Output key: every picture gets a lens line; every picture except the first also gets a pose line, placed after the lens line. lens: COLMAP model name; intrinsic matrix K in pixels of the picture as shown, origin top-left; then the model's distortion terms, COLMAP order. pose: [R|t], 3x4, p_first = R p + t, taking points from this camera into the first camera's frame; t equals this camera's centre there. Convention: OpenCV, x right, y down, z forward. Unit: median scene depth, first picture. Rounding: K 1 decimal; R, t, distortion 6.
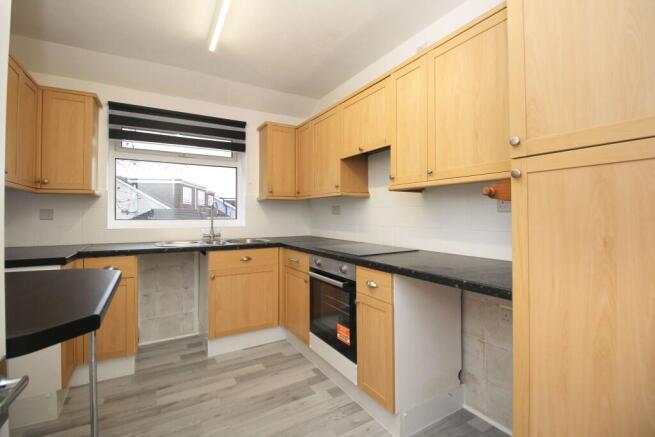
lens RADIAL K [[308.2, 0, 329.7], [0, 308.2, 209.2], [0, 0, 1]] dist [-0.002545, -0.000686]
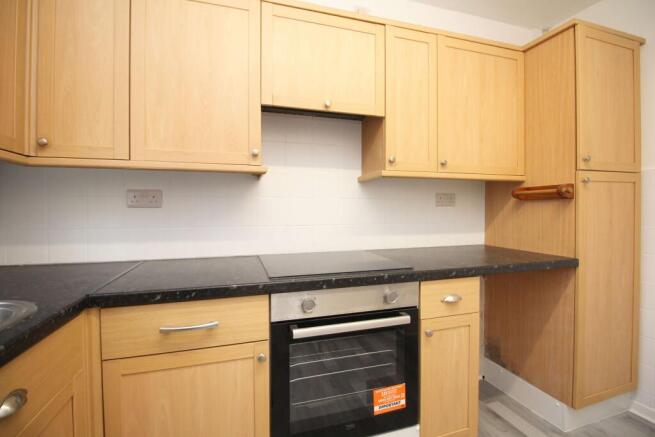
lens RADIAL K [[308.2, 0, 329.7], [0, 308.2, 209.2], [0, 0, 1]] dist [-0.002545, -0.000686]
pose [[0.233419, 0.000770, 0.972376, -0.632385], [-0.013925, 0.999900, 0.002551, 0.021394], [-0.972276, -0.014135, 0.233407, 1.042972]]
